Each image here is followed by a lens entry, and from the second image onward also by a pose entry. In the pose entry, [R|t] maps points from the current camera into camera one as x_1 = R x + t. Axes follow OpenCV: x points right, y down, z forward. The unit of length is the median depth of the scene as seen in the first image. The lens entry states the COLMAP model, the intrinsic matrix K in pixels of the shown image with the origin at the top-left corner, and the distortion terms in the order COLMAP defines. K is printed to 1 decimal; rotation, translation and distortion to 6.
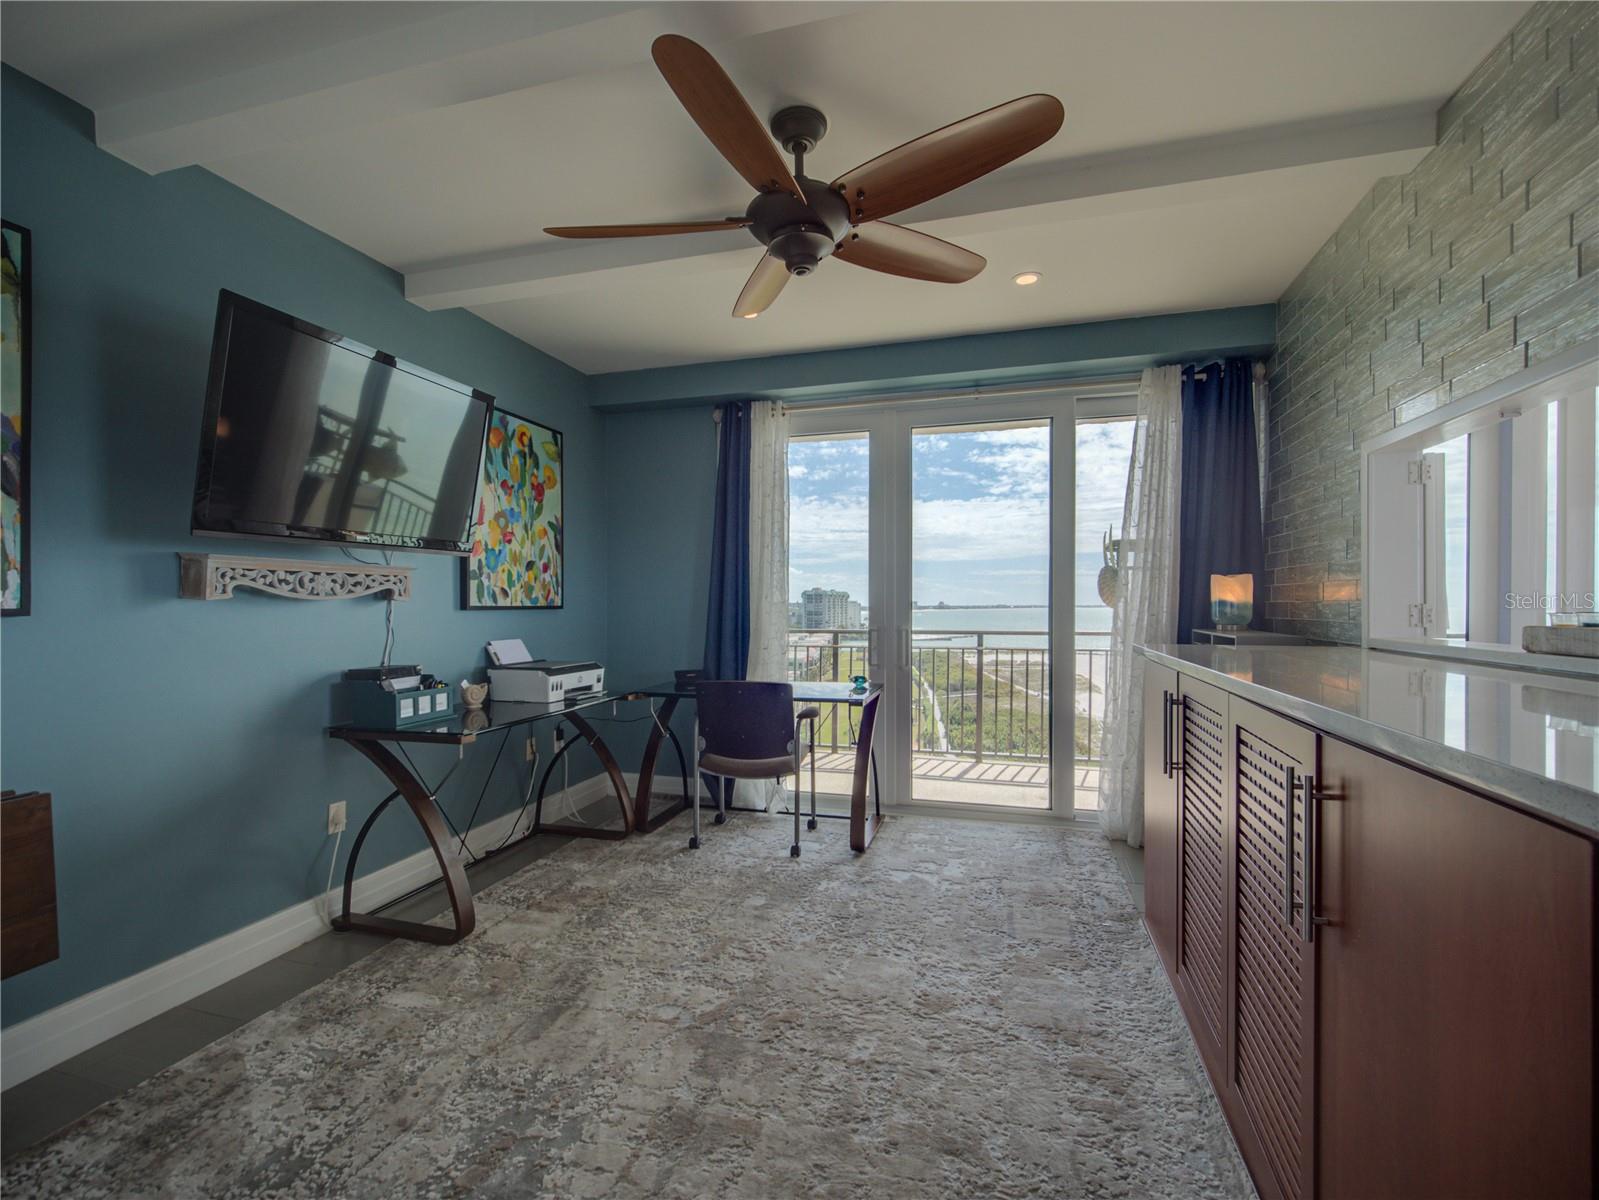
lens RADIAL K [[718.4, 0, 815.4], [0, 718.4, 605.1], [0, 0, 1]] dist [0.003641, -0.003492]
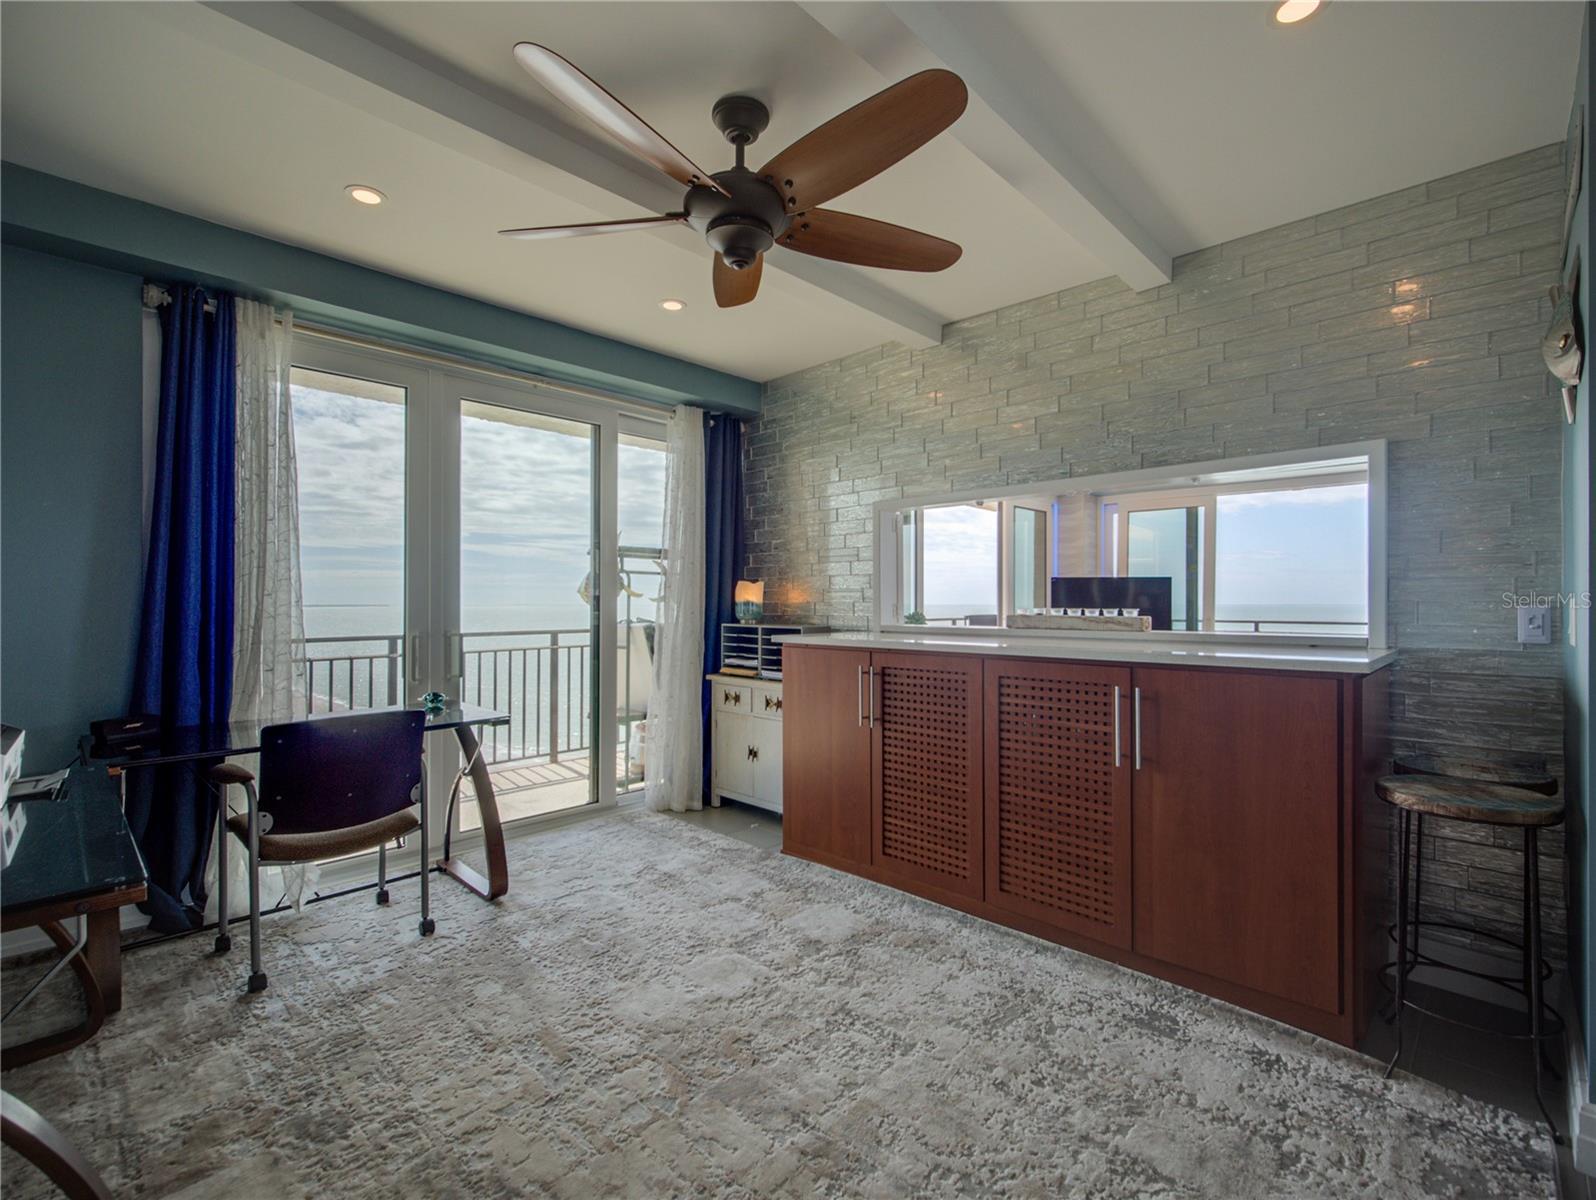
lens RADIAL K [[719.7, 0, 799.3], [0, 719.7, 600.2], [0, 0, 1]] dist [0.003658, -0.003793]
pose [[0.473803, 0.004425, 0.880619, -0.502614], [0.001787, 0.999980, -0.005986, -0.000431], [-0.880629, 0.004410, 0.473786, 0.279337]]
